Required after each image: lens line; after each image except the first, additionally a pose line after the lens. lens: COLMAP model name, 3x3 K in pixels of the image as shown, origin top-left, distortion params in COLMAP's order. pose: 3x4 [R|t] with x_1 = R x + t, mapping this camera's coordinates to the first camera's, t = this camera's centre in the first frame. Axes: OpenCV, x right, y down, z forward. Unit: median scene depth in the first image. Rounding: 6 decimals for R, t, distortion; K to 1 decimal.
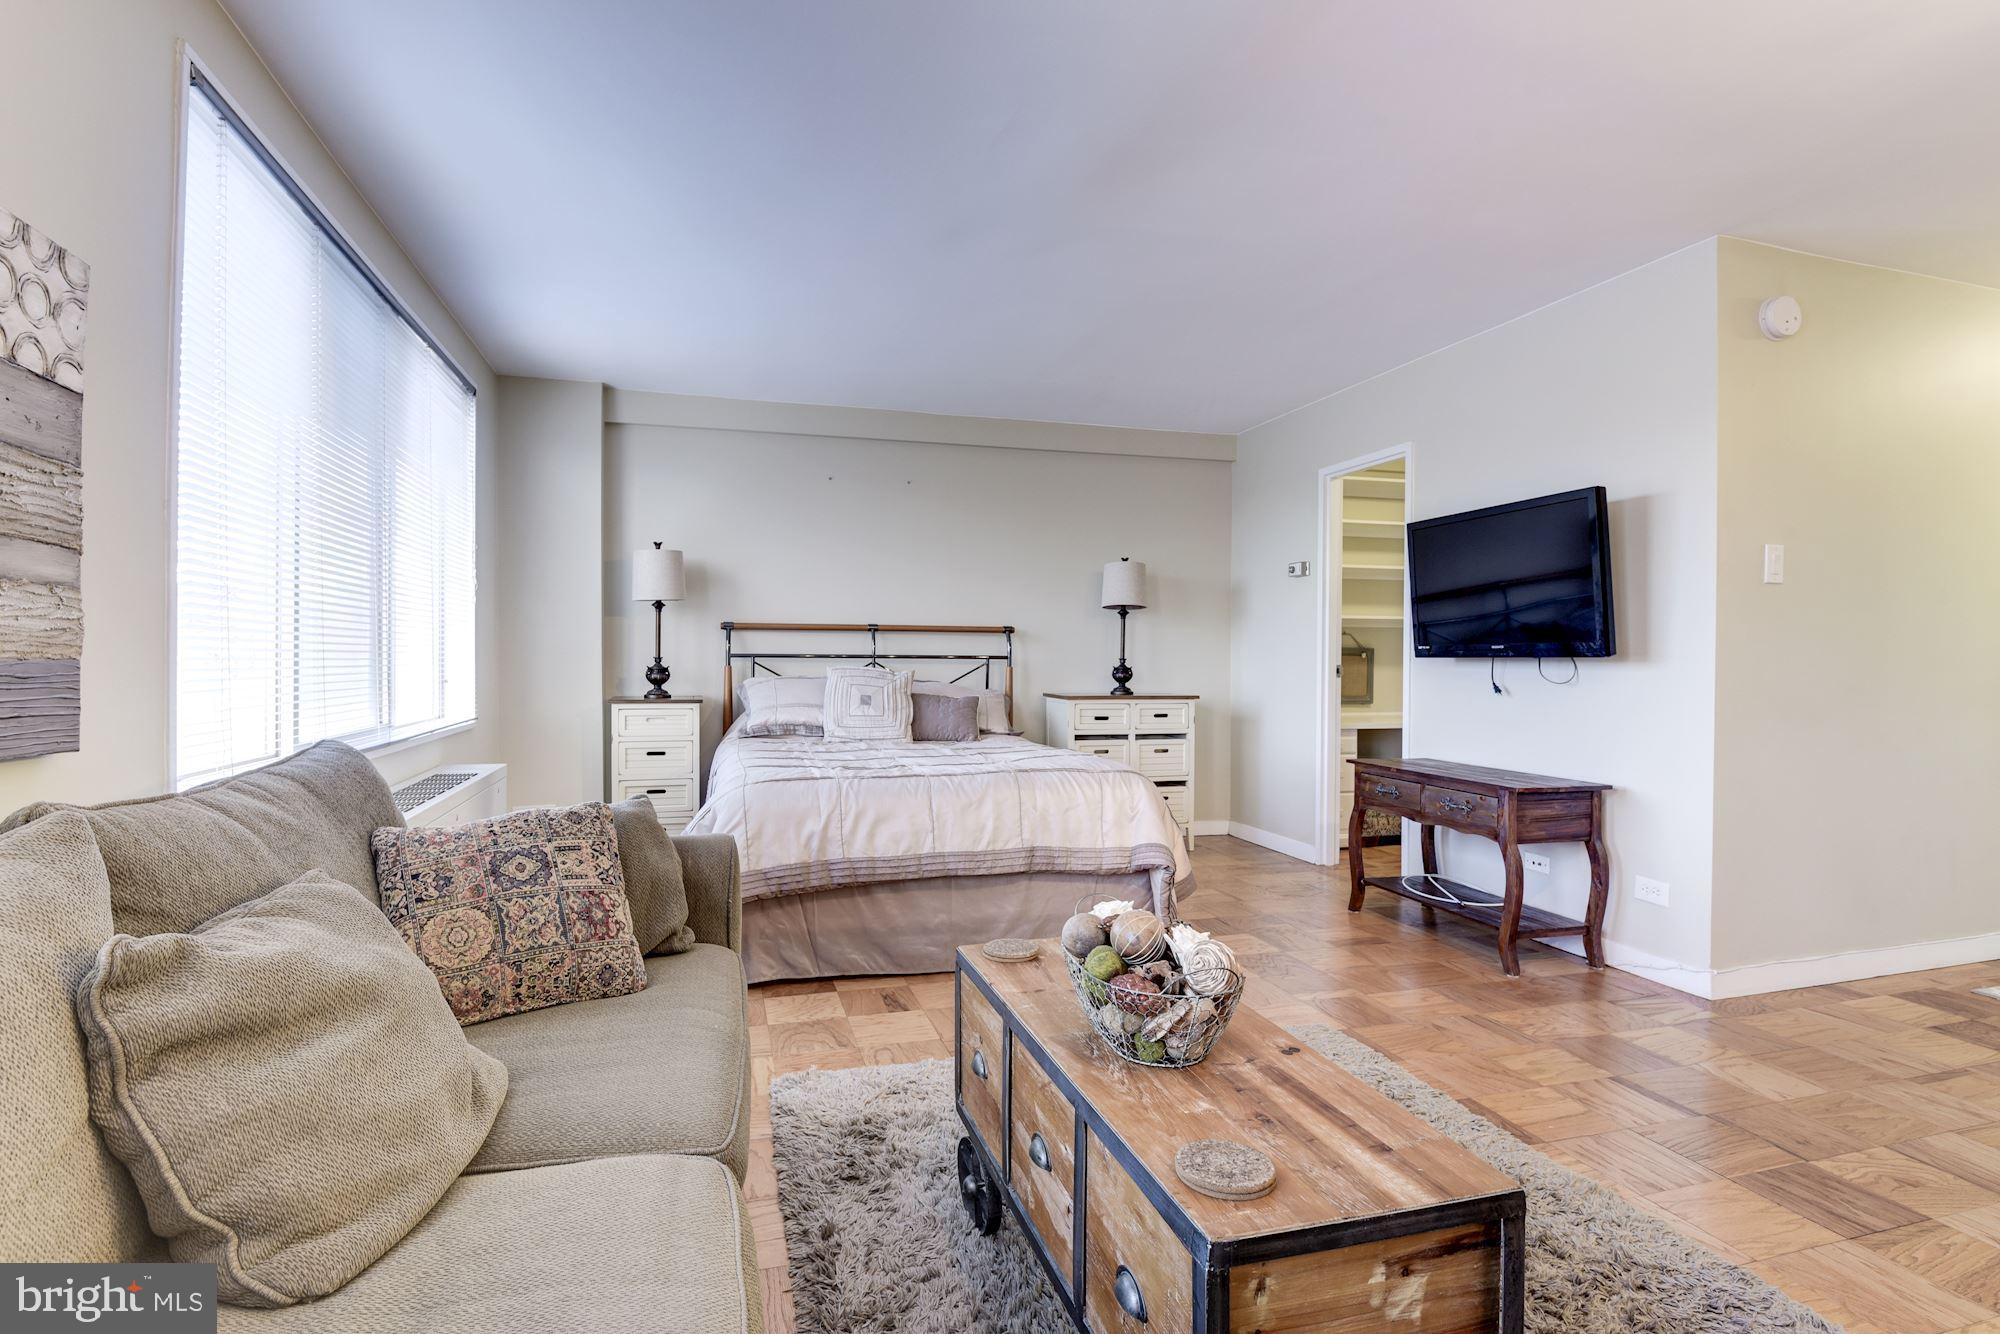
lens RADIAL K [[973.9, 0, 969.9], [0, 973.9, 661.9], [0, 0, 1]] dist [-0.000160, -0.000255]
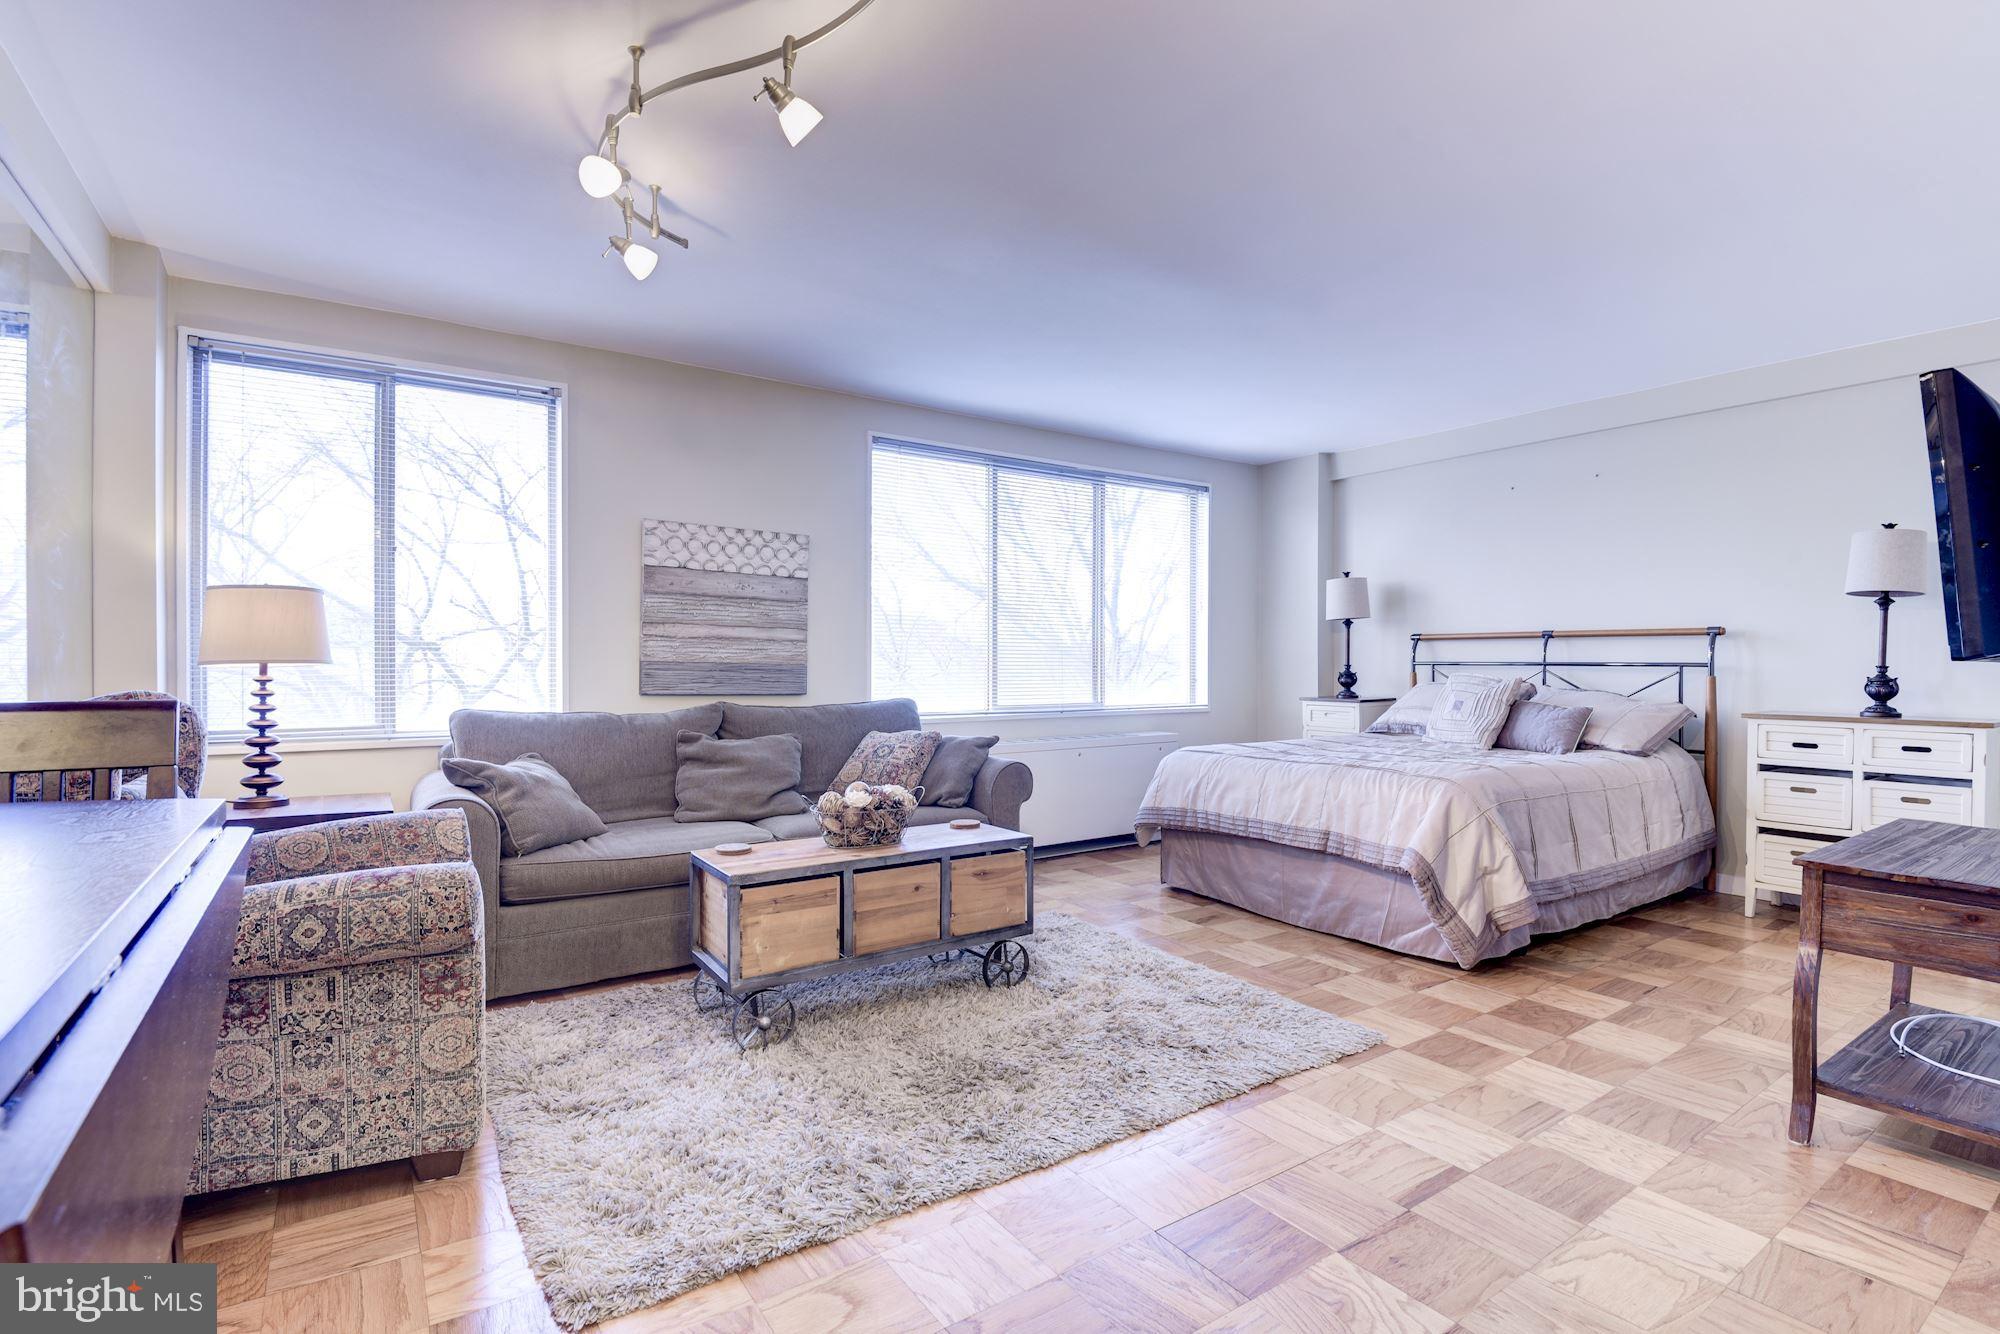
lens RADIAL K [[931.9, 0, 980.0], [0, 931.9, 667.1], [0, 0, 1]] dist [0.004034, -0.024543]
pose [[0.314257, 0.001270, -0.949337, 0.653349], [-0.006044, 0.999982, -0.000663, 0.001704], [0.949319, 0.005946, 0.314259, 0.184612]]
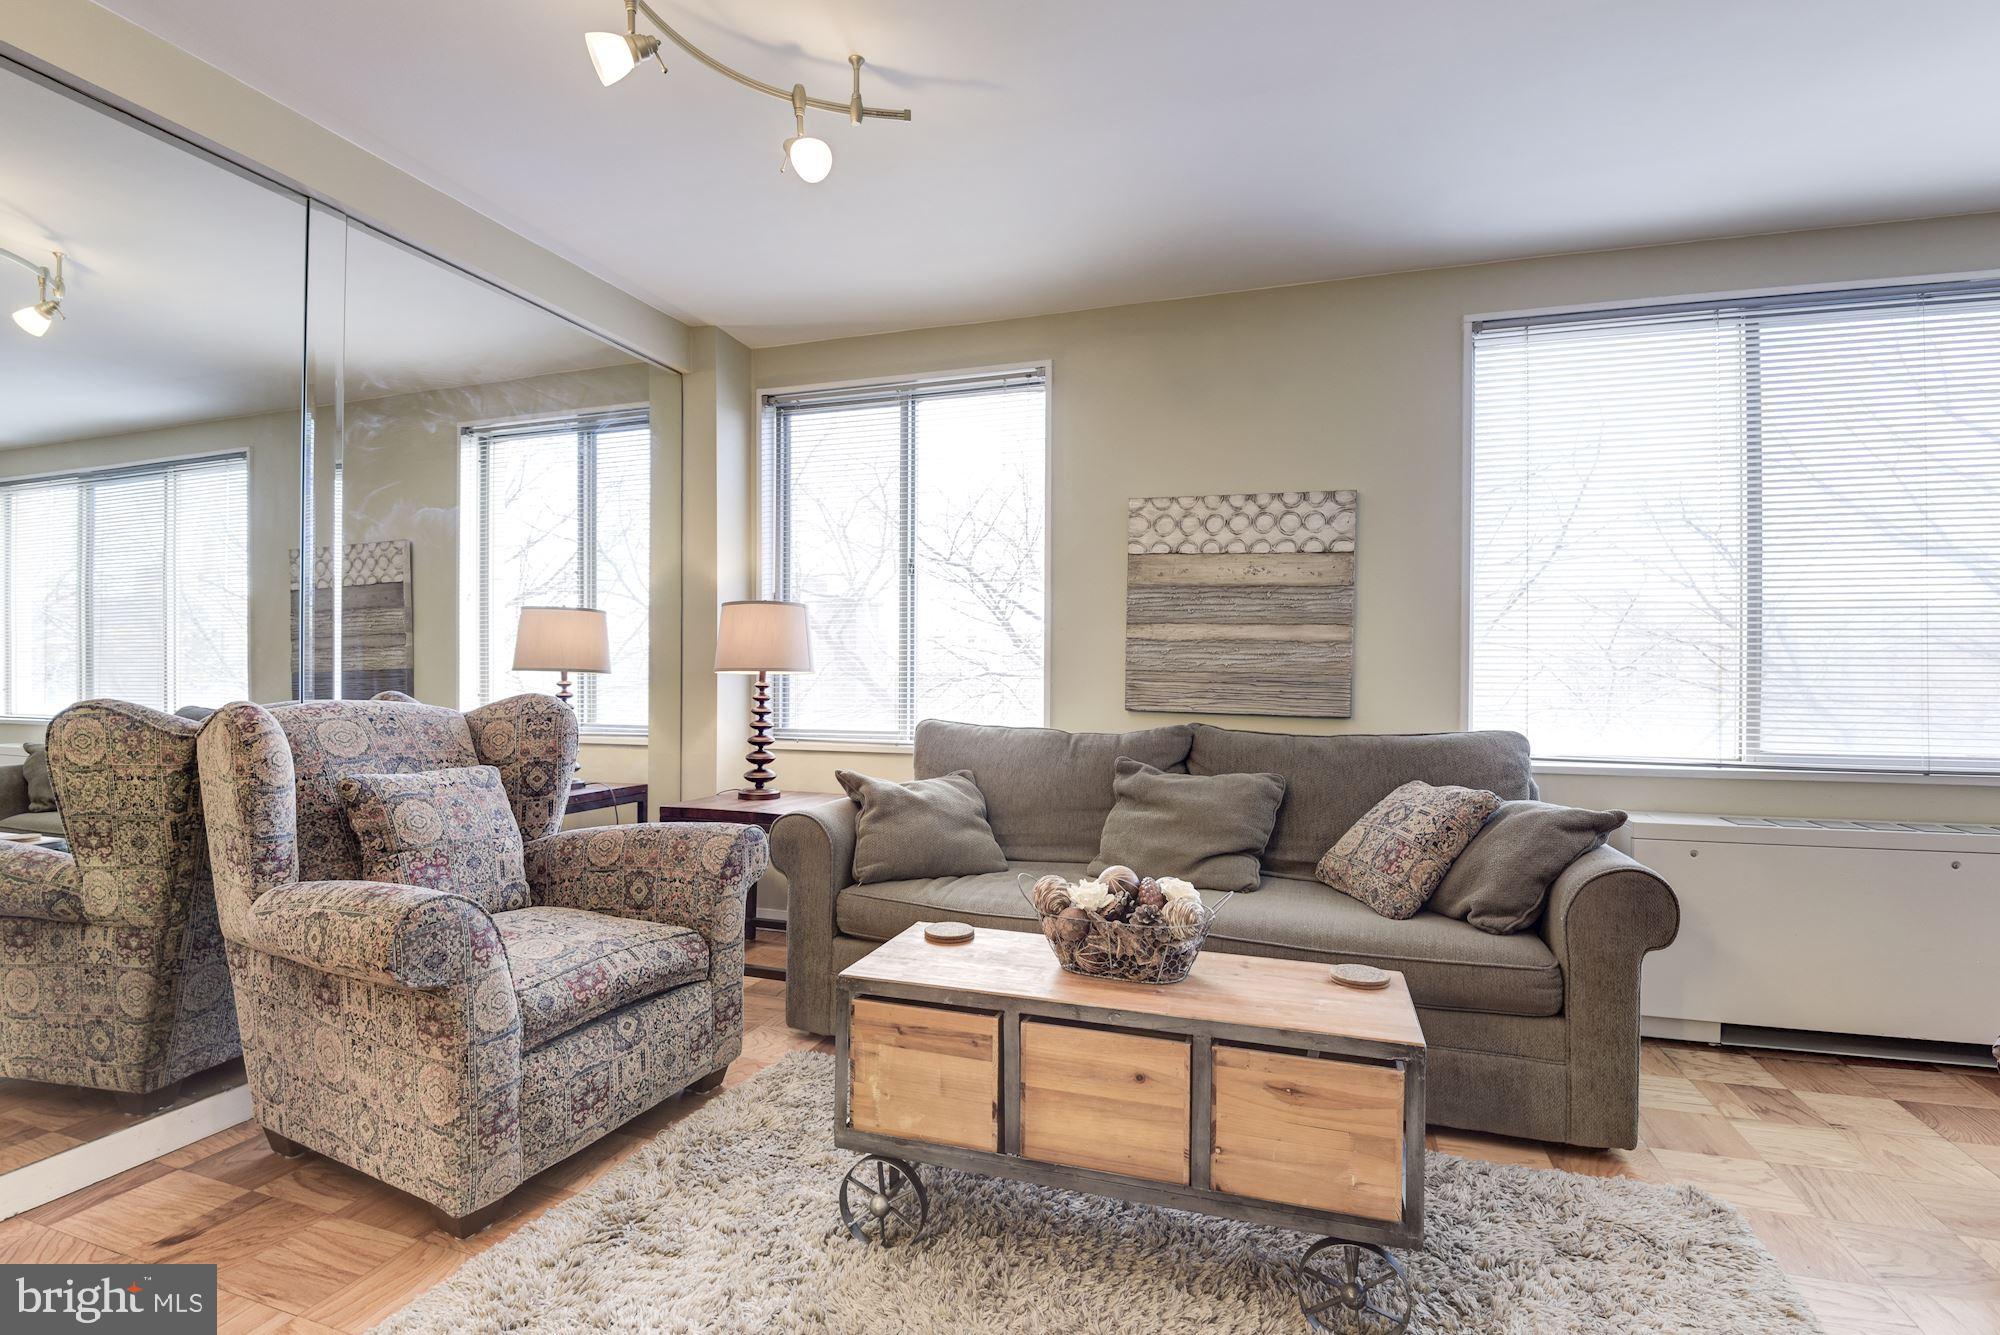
lens RADIAL K [[917.4, 0, 1003.6], [0, 917.4, 671.8], [0, 0, 1]] dist [0.008598, -0.023655]
pose [[-0.554644, -0.004467, -0.832076, 0.384679], [-0.011507, 0.999931, 0.002302, -0.001539], [0.832008, 0.010851, -0.554657, 0.463166]]
